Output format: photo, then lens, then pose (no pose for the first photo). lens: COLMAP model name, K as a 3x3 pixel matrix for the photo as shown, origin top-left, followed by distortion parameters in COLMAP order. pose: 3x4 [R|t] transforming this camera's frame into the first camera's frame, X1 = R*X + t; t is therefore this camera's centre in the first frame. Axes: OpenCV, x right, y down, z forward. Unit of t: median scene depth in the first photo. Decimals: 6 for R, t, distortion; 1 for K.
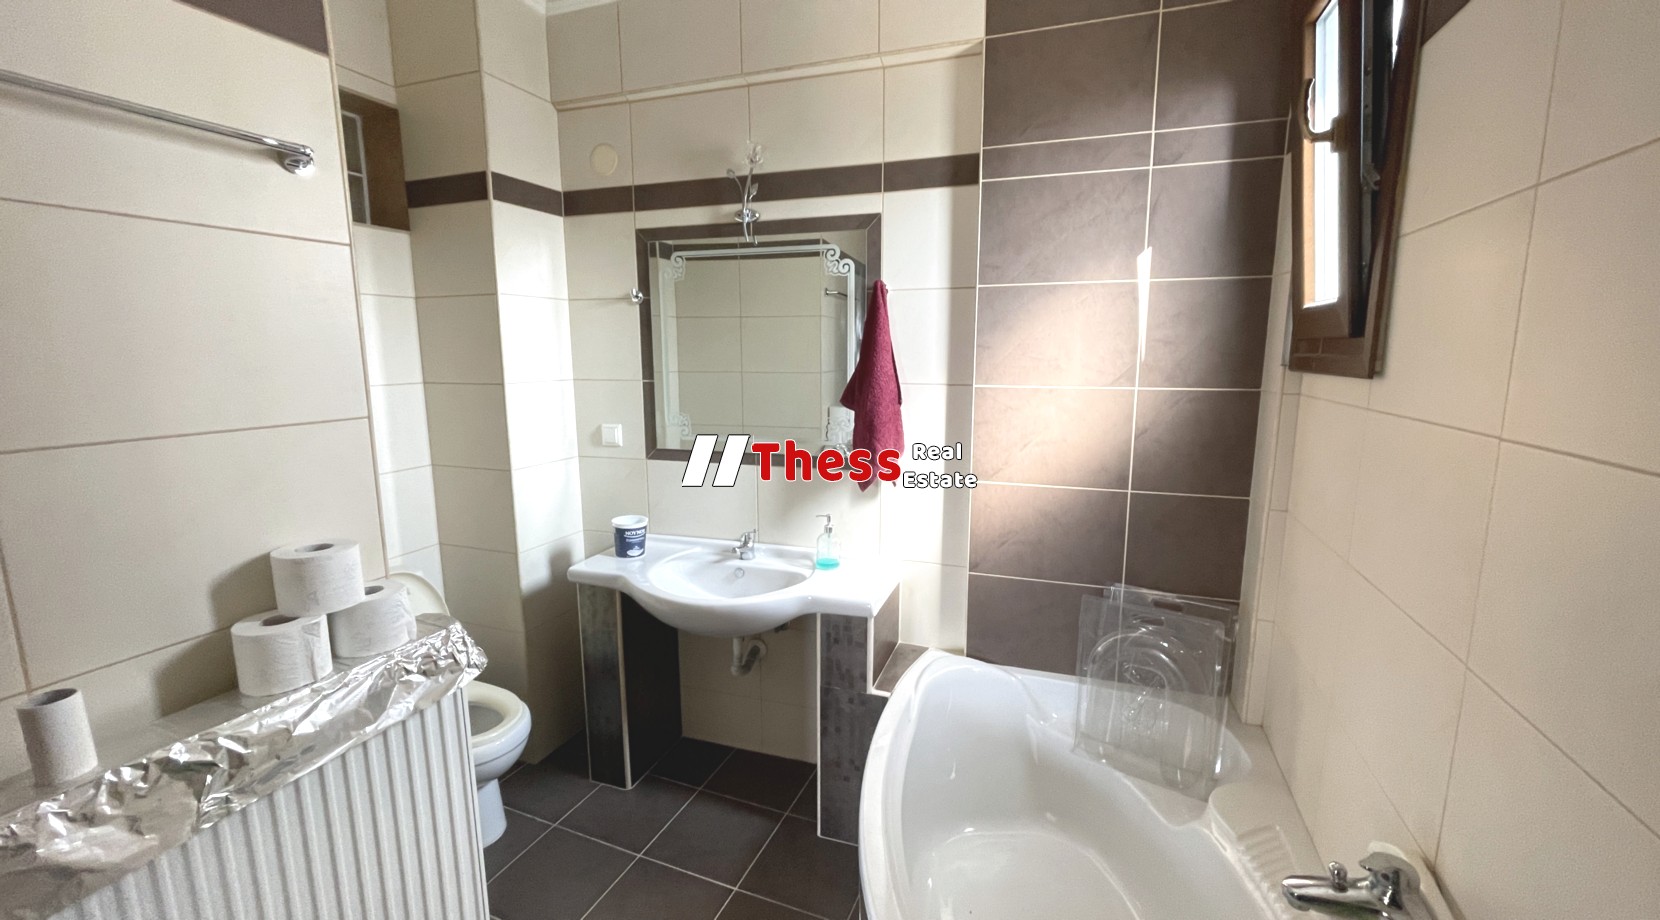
lens RADIAL K [[669.1, 0, 830.0], [0, 669.1, 460.0], [0, 0, 1]] dist [0.000694, -0.000312]
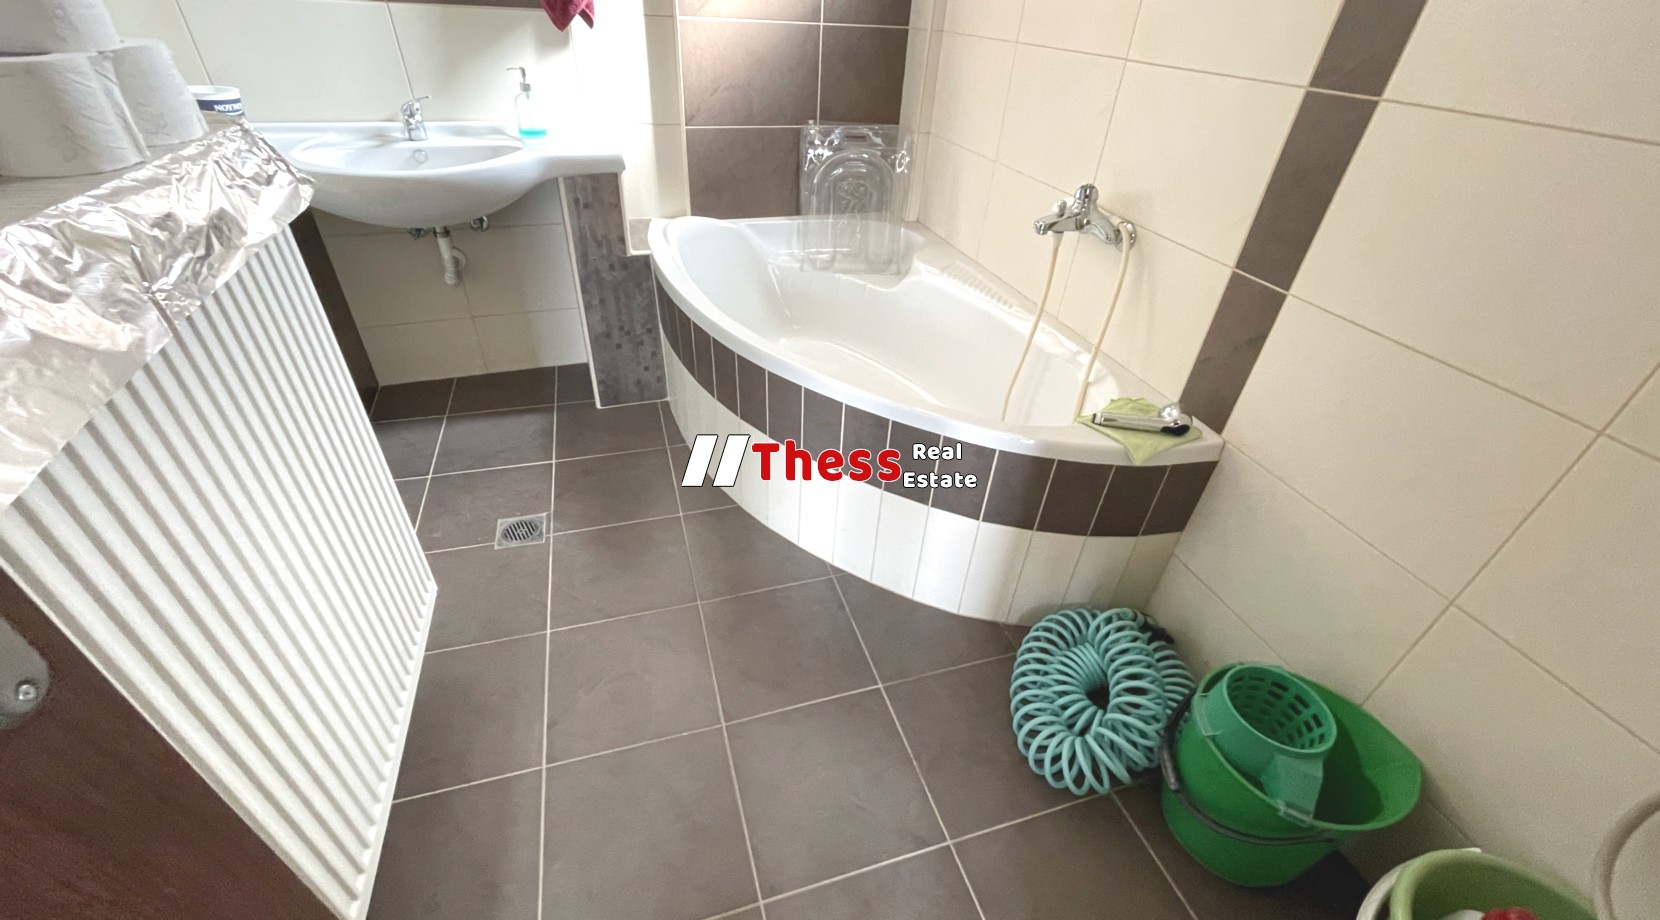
lens RADIAL K [[675.6, 0, 824.9], [0, 675.6, 451.8], [0, 0, 1]] dist [-0.002414, -0.000338]
pose [[0.775889, -0.322085, 0.542455, -0.354661], [0.054021, 0.890614, 0.451539, 0.164607], [-0.628552, -0.321040, 0.708417, -0.004791]]
